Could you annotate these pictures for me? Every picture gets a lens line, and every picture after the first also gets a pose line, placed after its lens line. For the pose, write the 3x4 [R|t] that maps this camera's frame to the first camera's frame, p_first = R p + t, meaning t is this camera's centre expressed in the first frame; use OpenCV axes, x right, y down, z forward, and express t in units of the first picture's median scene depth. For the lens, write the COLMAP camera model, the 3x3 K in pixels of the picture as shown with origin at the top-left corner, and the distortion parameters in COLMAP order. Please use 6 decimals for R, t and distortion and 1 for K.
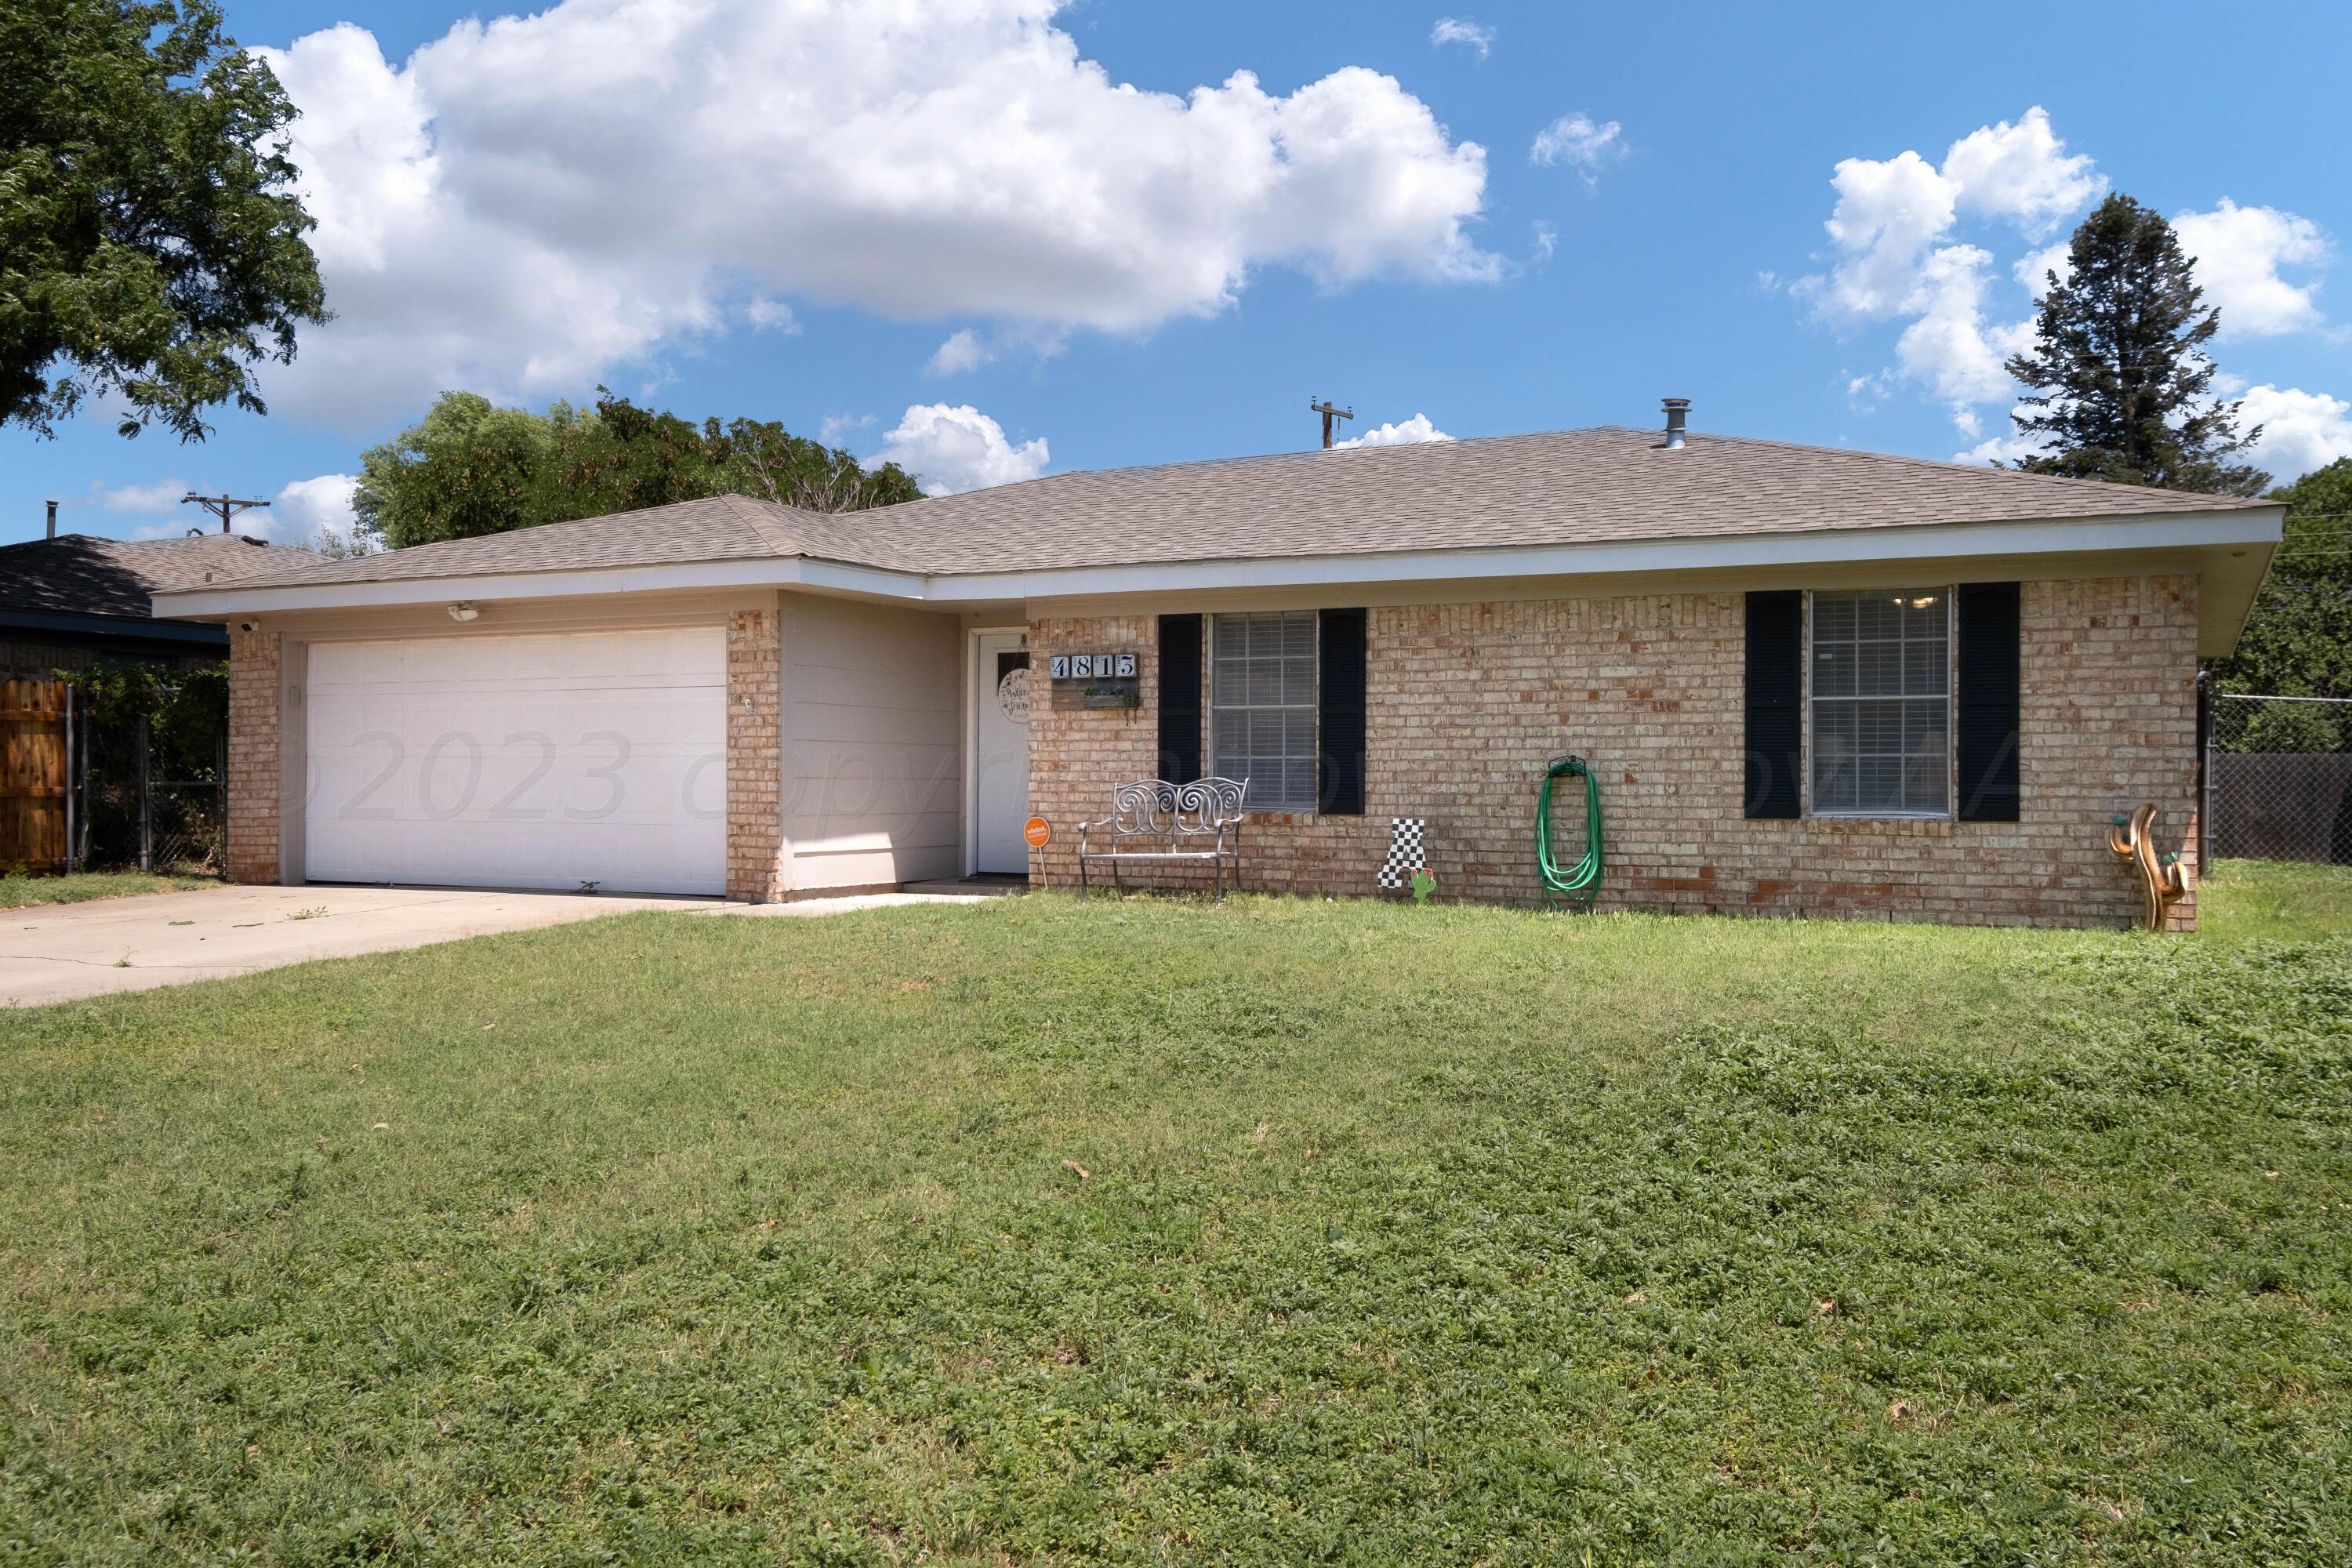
lens RADIAL K [[1959.0, 0, 1173.3], [0, 1959.0, 791.5], [0, 0, 1]] dist [0.004692, -0.030879]
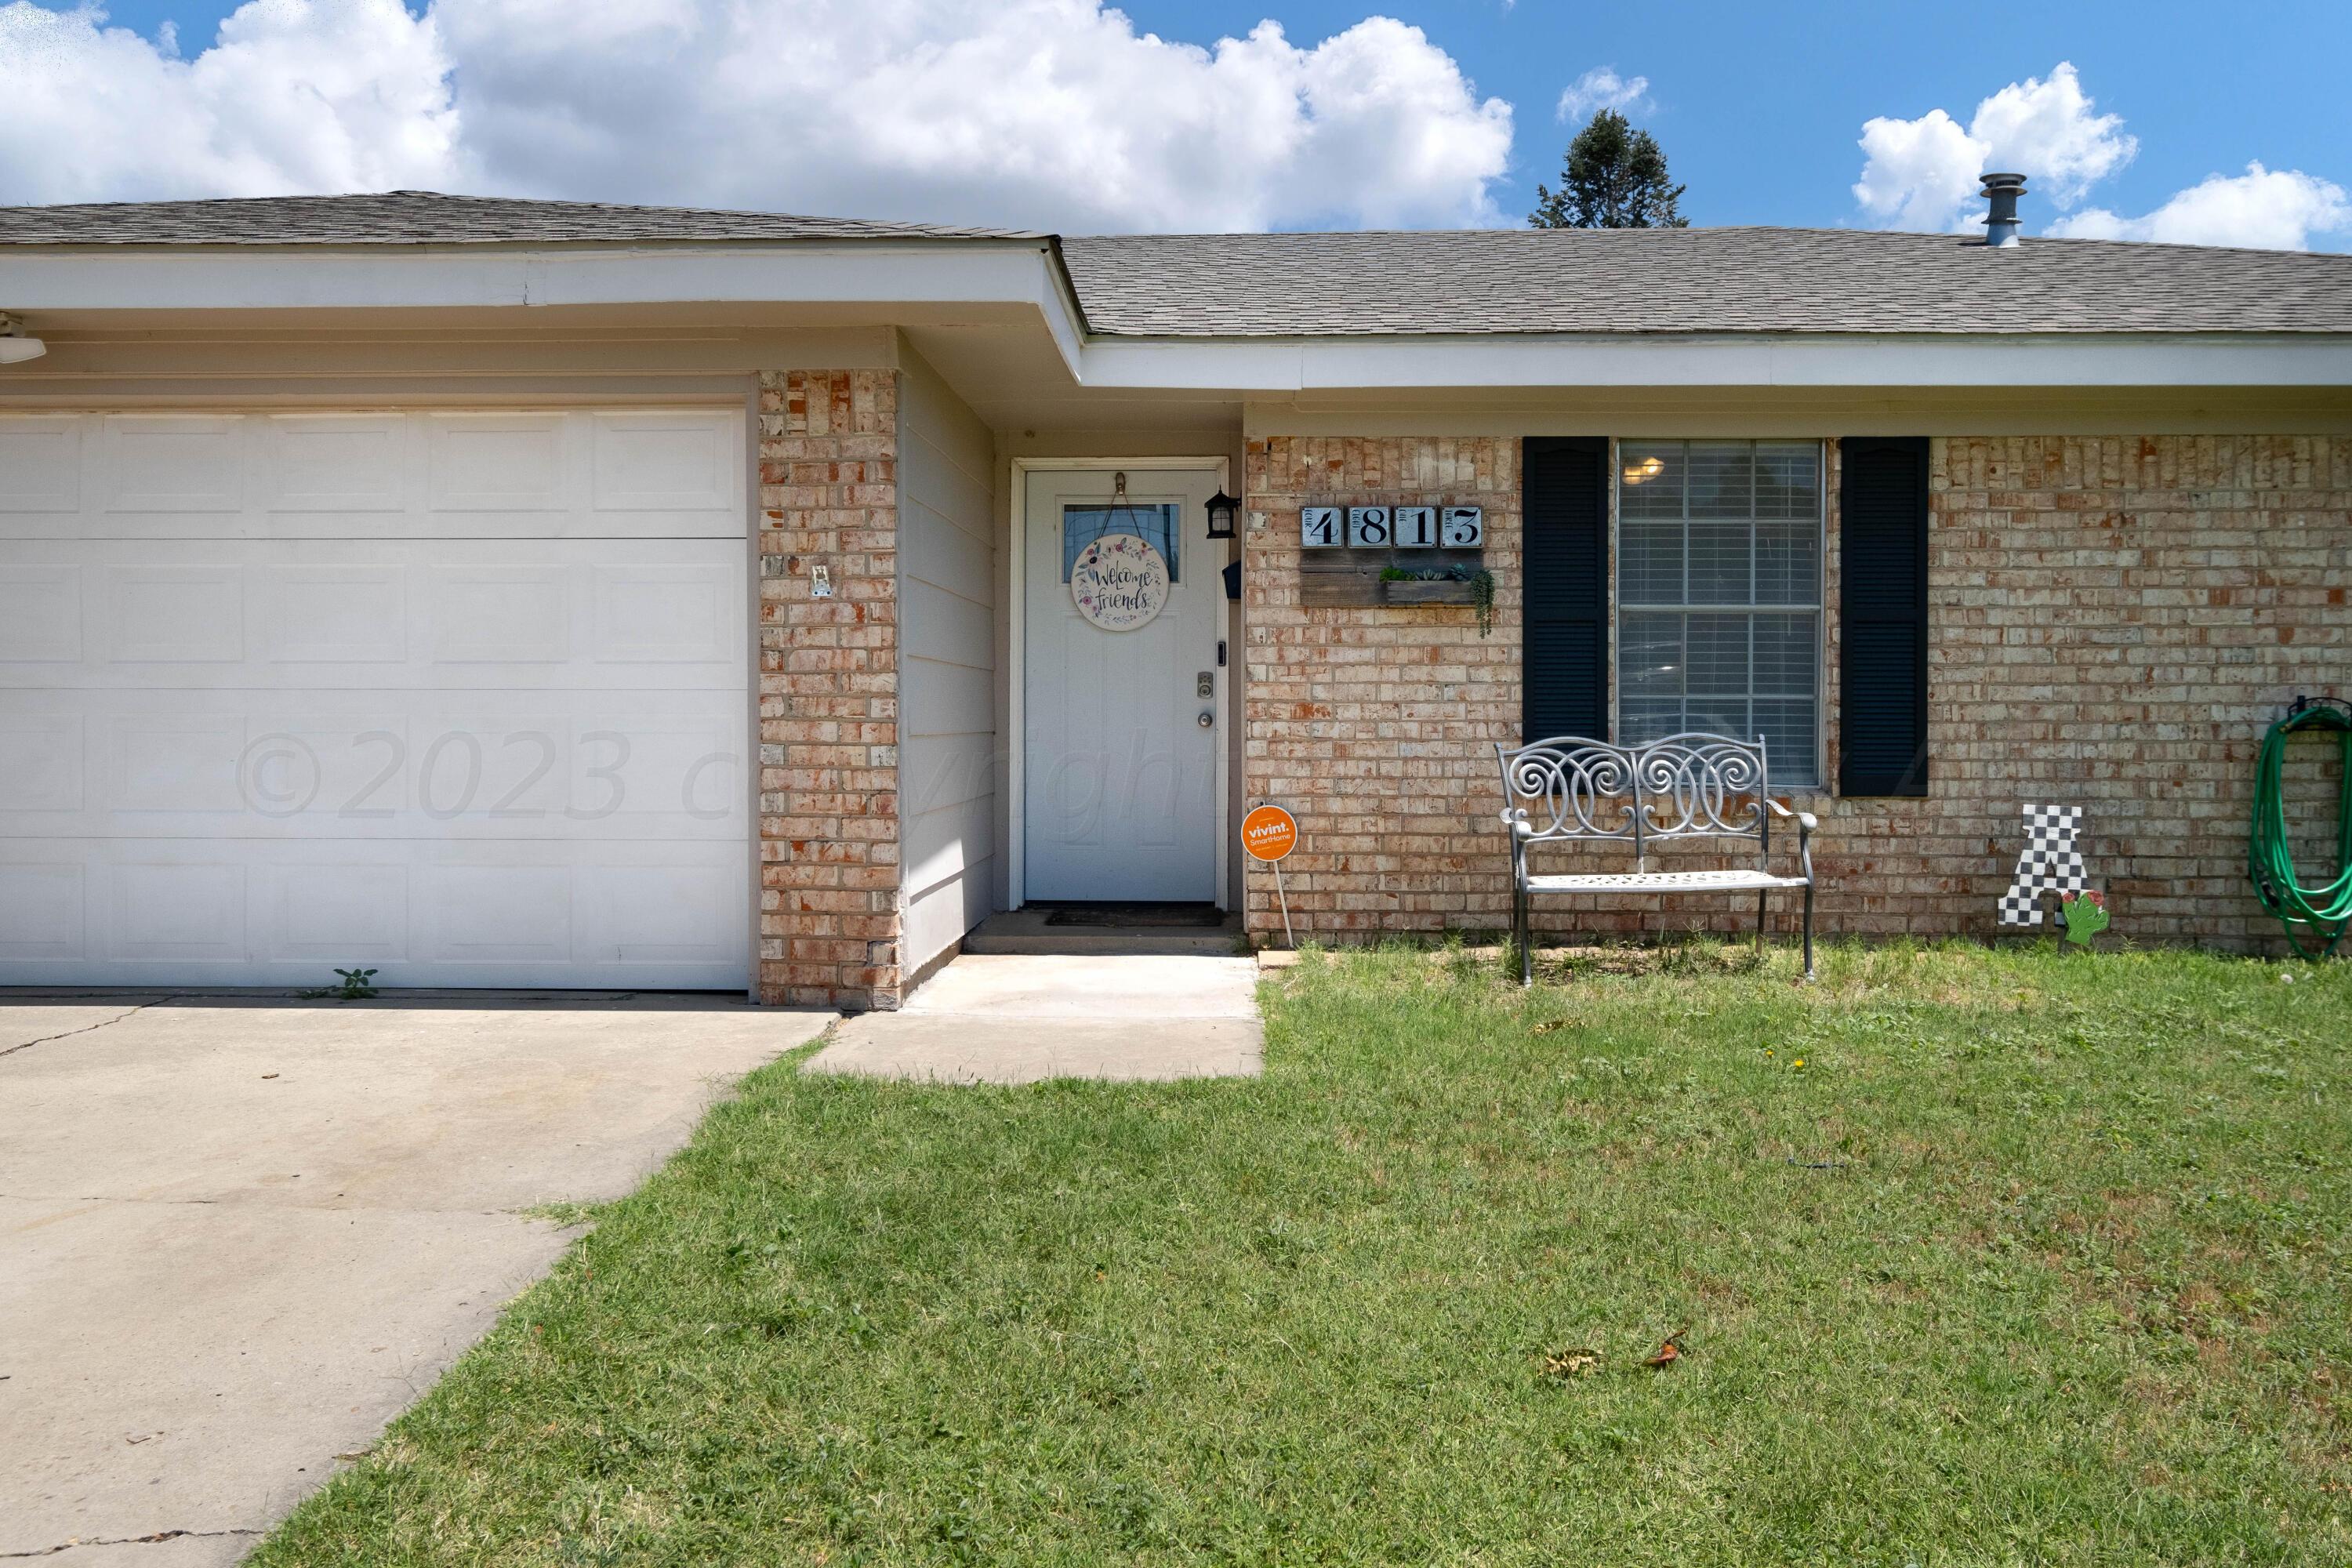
lens RADIAL K [[1959.0, 0, 1178.9], [0, 1959.0, 773.7], [0, 0, 1]] dist [0.004692, -0.030879]
pose [[0.908259, -0.013526, 0.418190, -0.334773], [0.003042, 0.999664, 0.025727, -0.010198], [-0.418397, -0.022094, 0.907995, 0.553015]]
